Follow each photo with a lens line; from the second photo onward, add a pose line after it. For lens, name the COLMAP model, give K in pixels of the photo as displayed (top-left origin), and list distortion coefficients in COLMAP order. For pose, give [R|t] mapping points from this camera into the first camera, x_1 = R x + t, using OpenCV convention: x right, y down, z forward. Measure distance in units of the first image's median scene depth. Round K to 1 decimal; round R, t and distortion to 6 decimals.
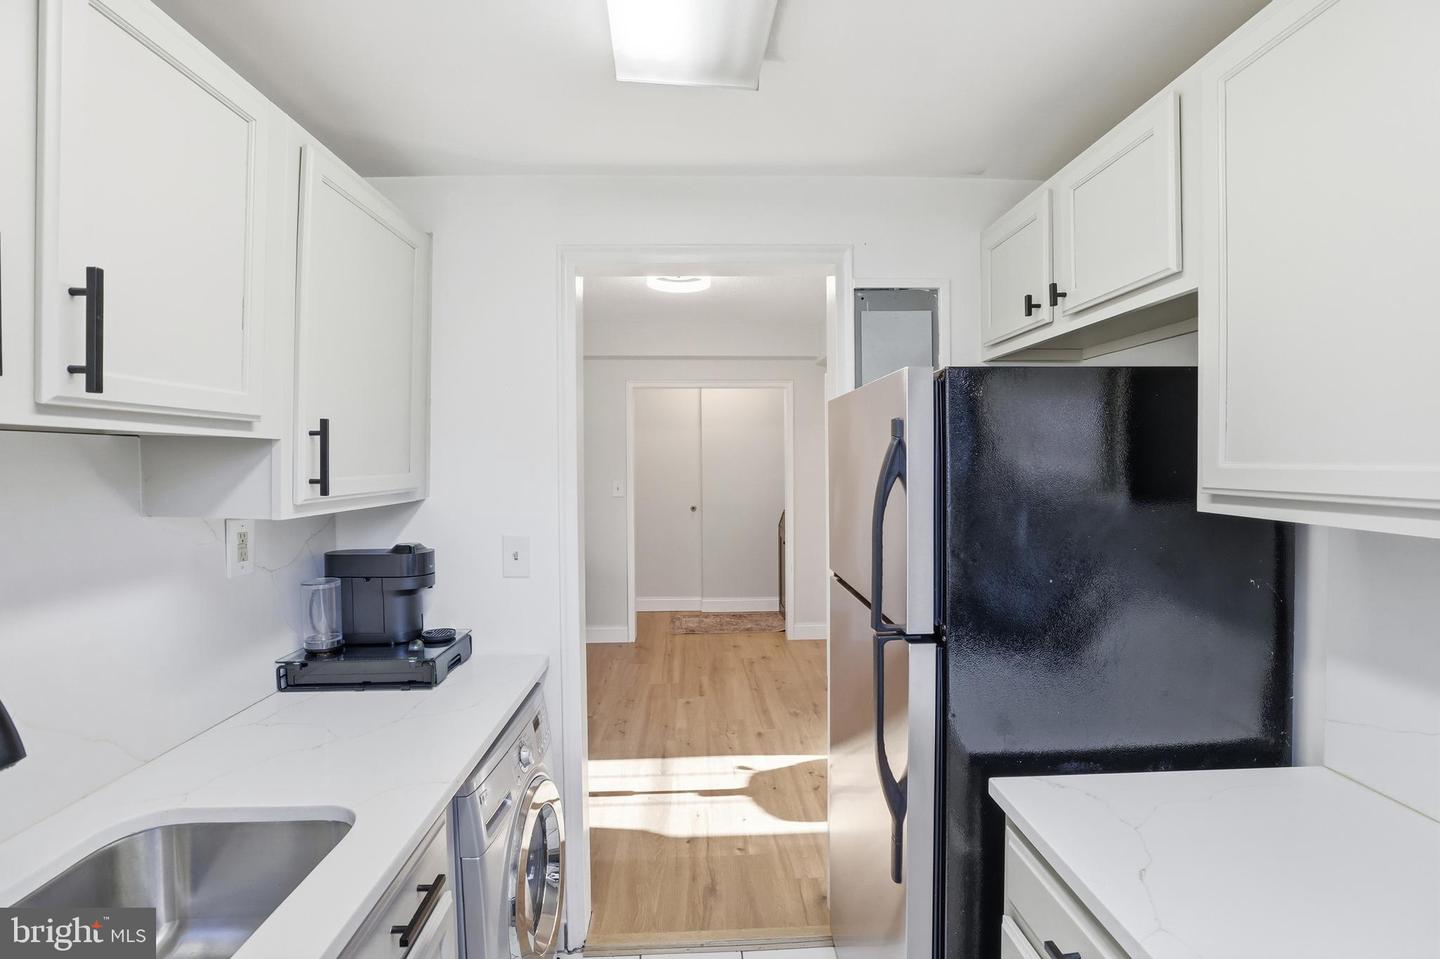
lens RADIAL K [[660.7, 0, 722.6], [0, 660.7, 472.2], [0, 0, 1]] dist [-0.032415, 0.004642]
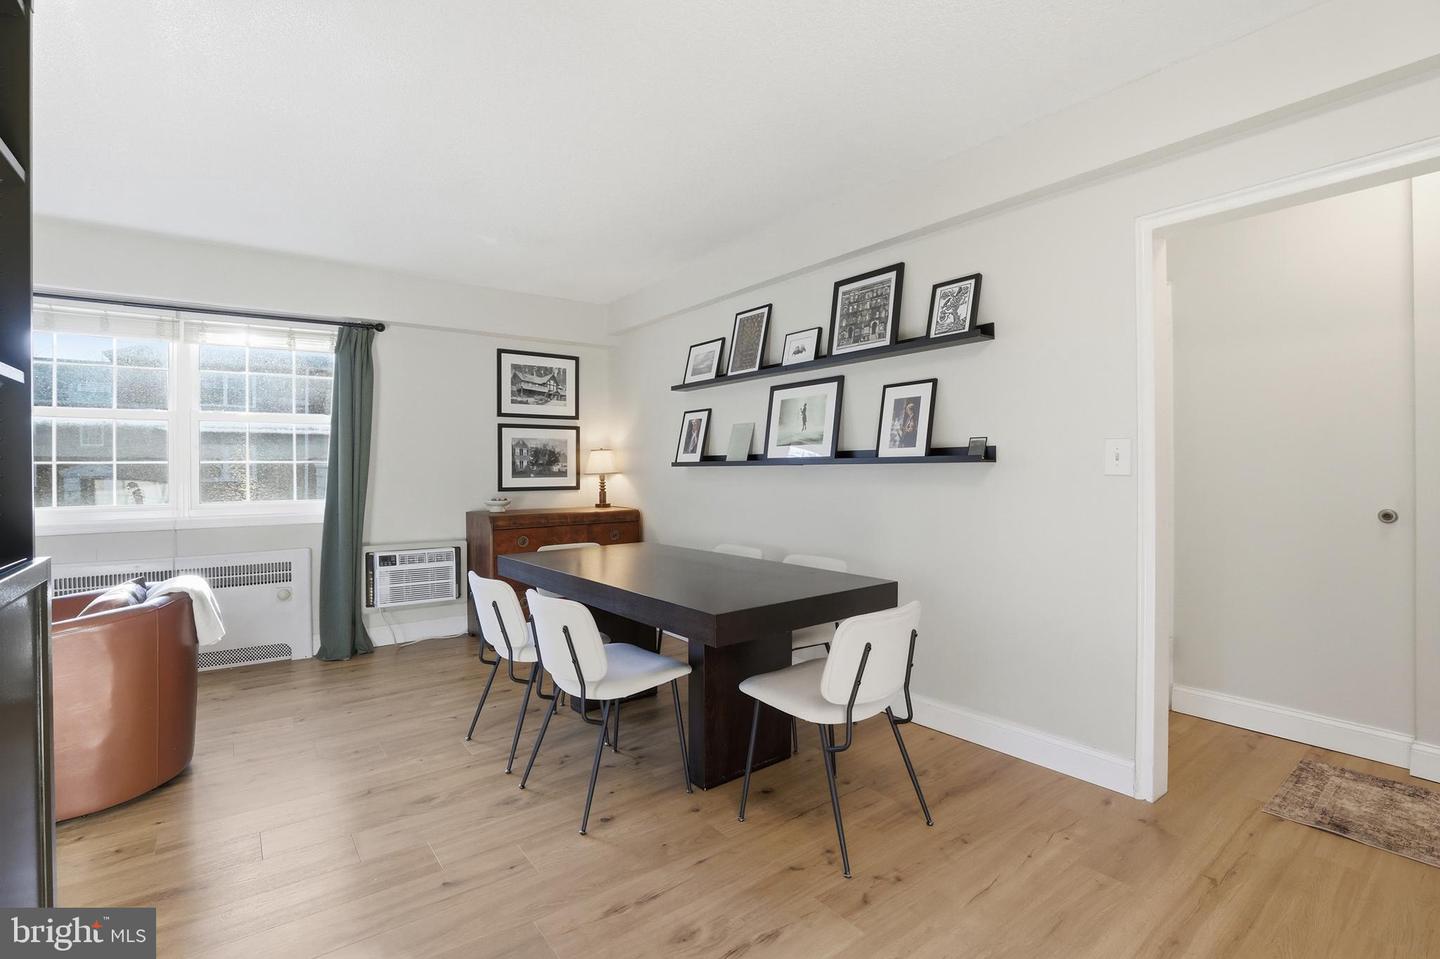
lens RADIAL K [[660.7, 0, 711.1], [0, 660.7, 467.7], [0, 0, 1]] dist [-0.032415, 0.004642]
pose [[0.558099, 0.004066, -0.829764, 0.062189], [-0.011059, 0.999936, -0.002539, 0.036310], [0.829700, 0.010593, 0.558108, 0.510740]]
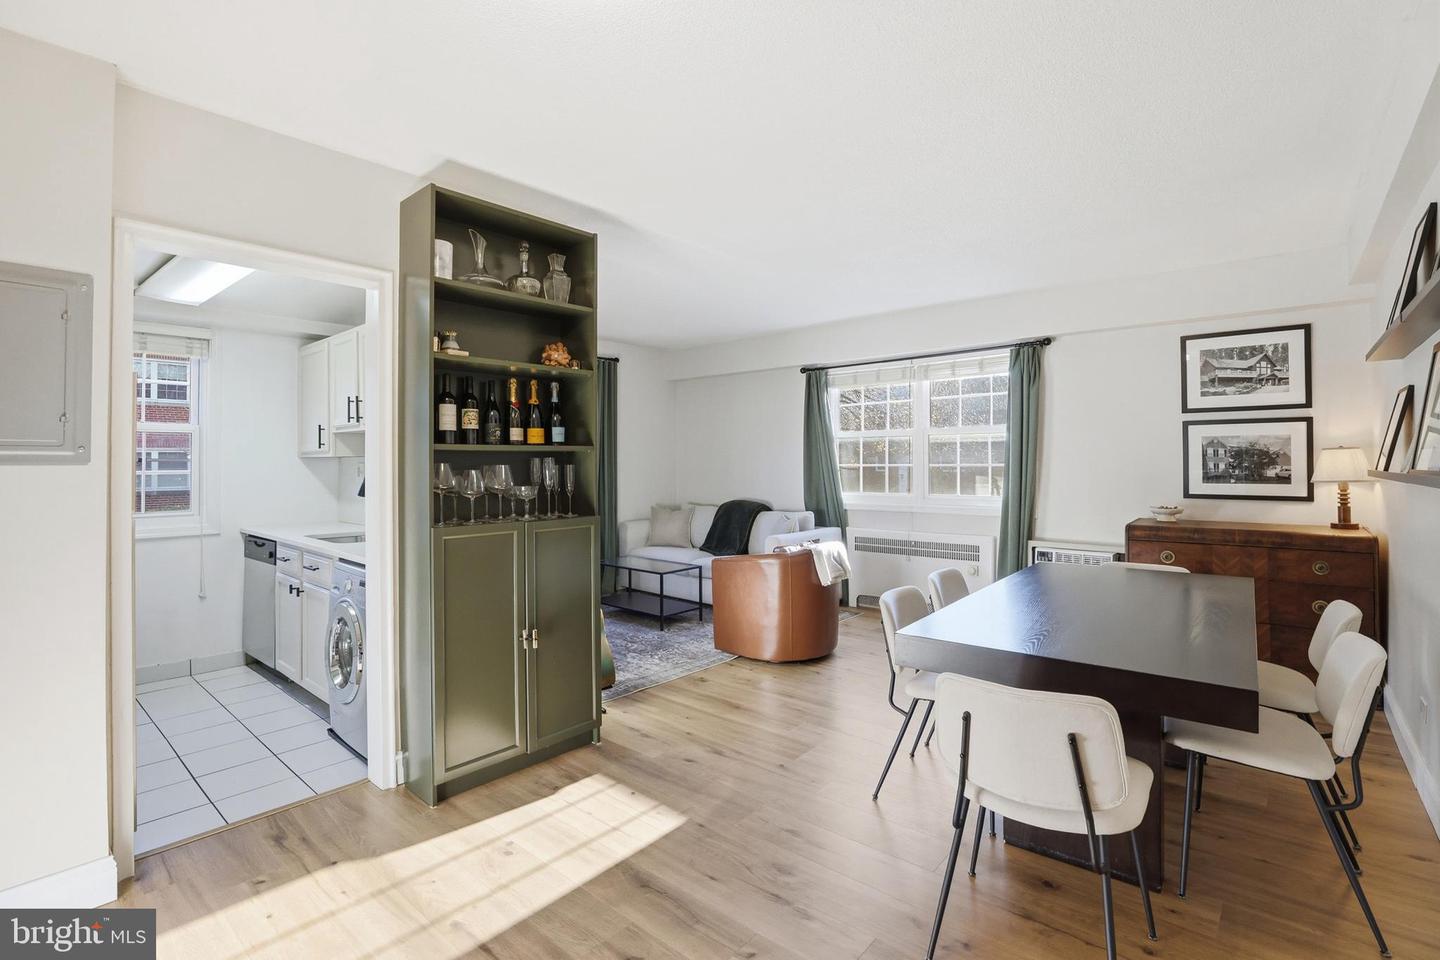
lens RADIAL K [[660.7, 0, 733.0], [0, 660.7, 458.5], [0, 0, 1]] dist [-0.032415, 0.004642]
pose [[-0.677554, 0.008867, -0.735419, 0.099856], [-0.000445, 0.999922, 0.012467, 0.011373], [0.735472, 0.008774, -0.677498, 0.920192]]
